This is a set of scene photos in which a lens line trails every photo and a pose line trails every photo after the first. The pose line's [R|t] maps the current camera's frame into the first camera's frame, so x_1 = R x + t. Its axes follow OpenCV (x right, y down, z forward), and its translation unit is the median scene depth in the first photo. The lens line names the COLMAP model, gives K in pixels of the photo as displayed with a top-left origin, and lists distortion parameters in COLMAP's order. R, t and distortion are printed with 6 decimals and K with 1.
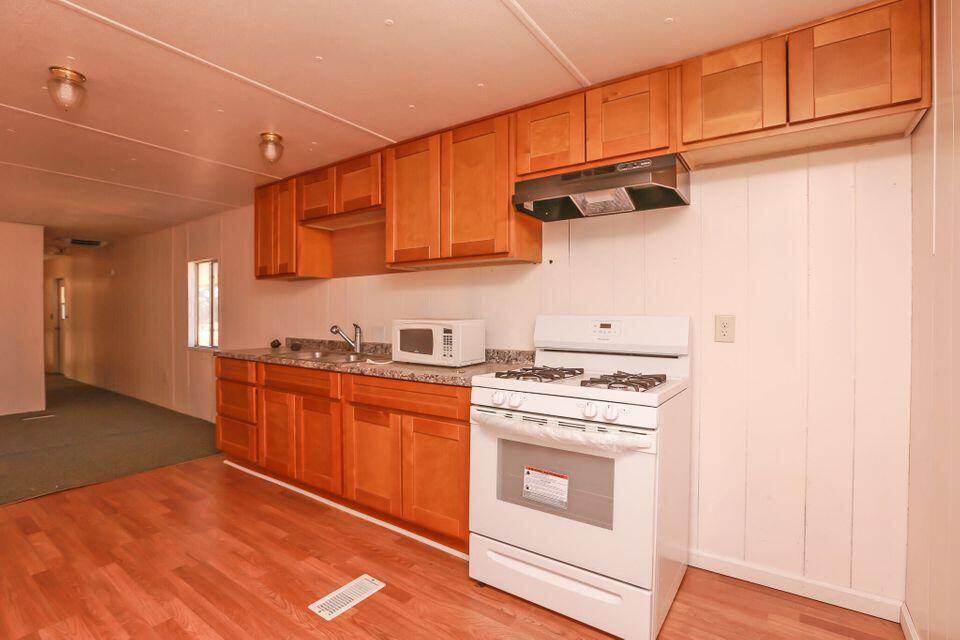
lens RADIAL K [[429.0, 0, 480.4], [0, 429.0, 317.1], [0, 0, 1]] dist [-0.033524, 0.000648]
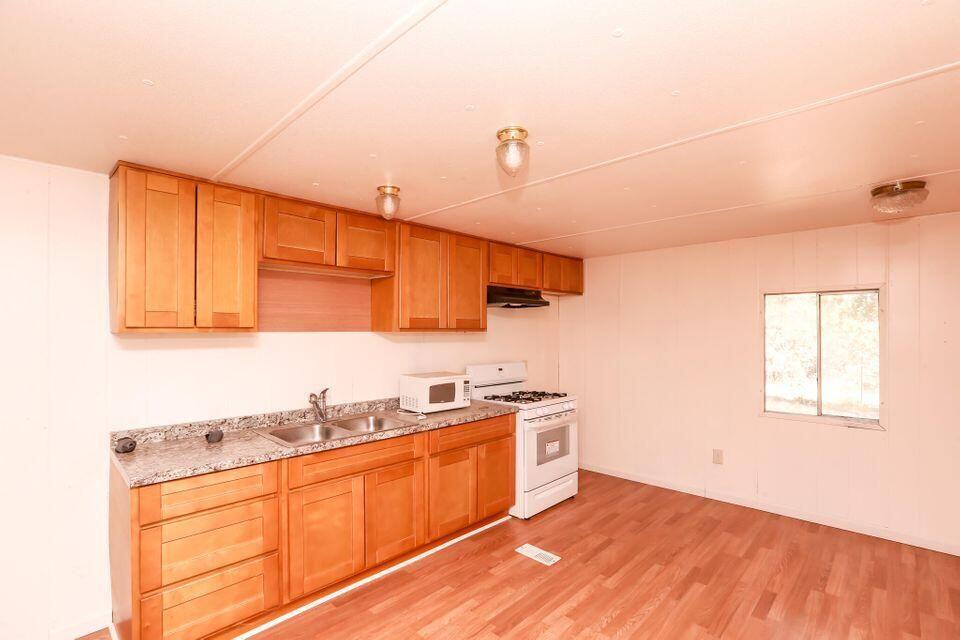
lens RADIAL K [[450.9, 0, 476.1], [0, 450.9, 337.1], [0, 0, 1]] dist [-0.000987, 0.000060]
pose [[0.175014, -0.013055, 0.984479, -1.363523], [-0.000191, 0.999912, 0.013294, -0.120976], [-0.984566, -0.002514, 0.174996, 0.630651]]
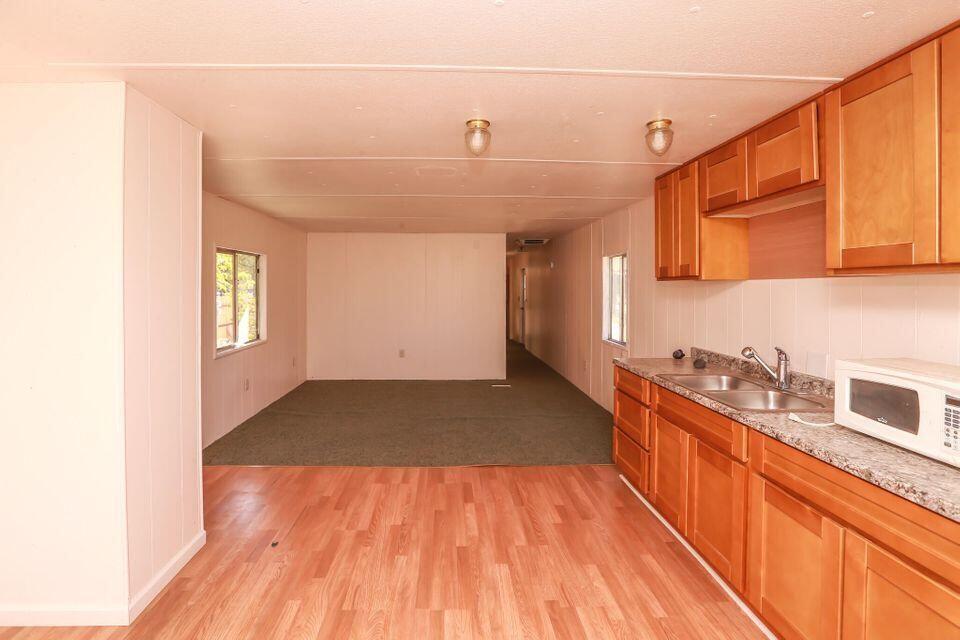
lens RADIAL K [[456.0, 0, 480.7], [0, 456.0, 294.2], [0, 0, 1]] dist [-0.019605, 0.001667]
pose [[0.614069, 0.010001, -0.789189, -0.001505], [-0.005366, 0.999950, 0.008497, -0.091507], [0.789234, -0.000983, 0.614092, 0.165630]]
